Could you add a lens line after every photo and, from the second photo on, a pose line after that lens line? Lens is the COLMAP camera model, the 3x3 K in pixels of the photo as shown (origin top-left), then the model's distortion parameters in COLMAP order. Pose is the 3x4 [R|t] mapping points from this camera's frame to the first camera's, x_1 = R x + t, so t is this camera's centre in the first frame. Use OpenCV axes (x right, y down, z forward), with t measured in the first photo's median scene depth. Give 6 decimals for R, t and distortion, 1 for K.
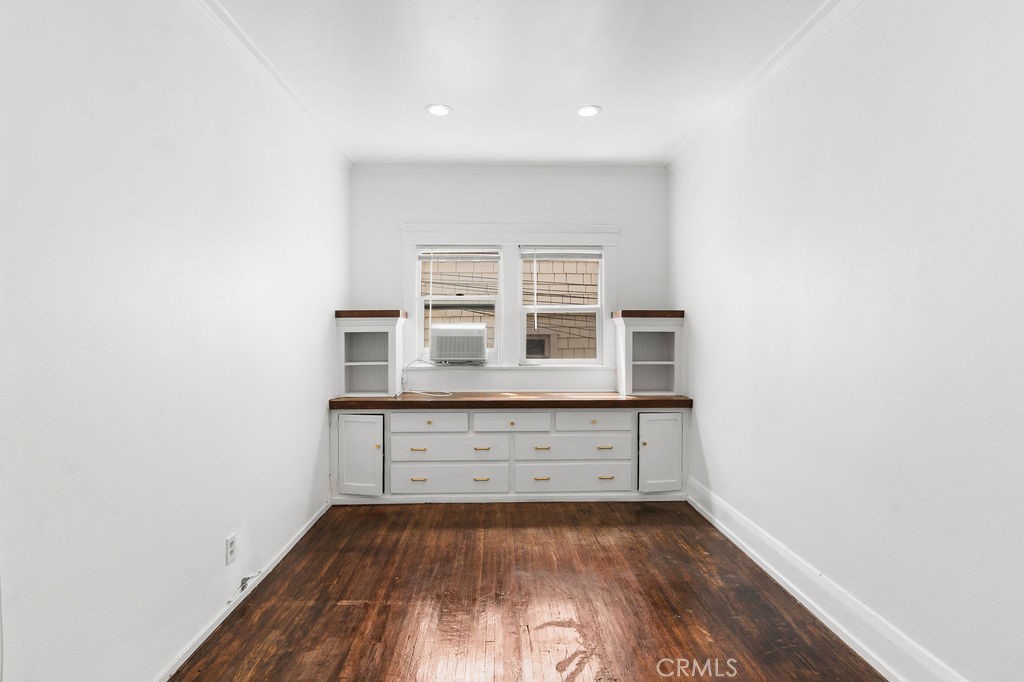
lens RADIAL K [[526.4, 0, 520.0], [0, 526.4, 332.9], [0, 0, 1]] dist [-0.015650, 0.000492]
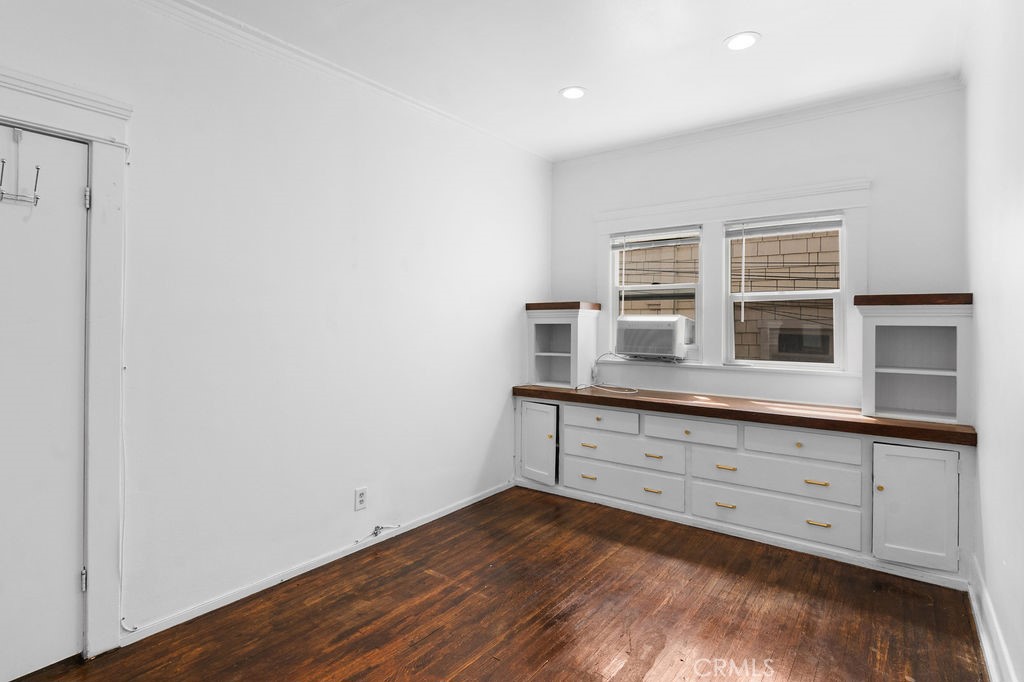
lens RADIAL K [[519.9, 0, 506.1], [0, 519.9, 319.4], [0, 0, 1]] dist [-0.011239, 0.000084]
pose [[0.769919, 0.000870, -0.638141, 0.293418], [-0.008745, 0.999920, -0.009188, -0.000007], [0.638082, 0.012655, 0.769864, 0.164732]]
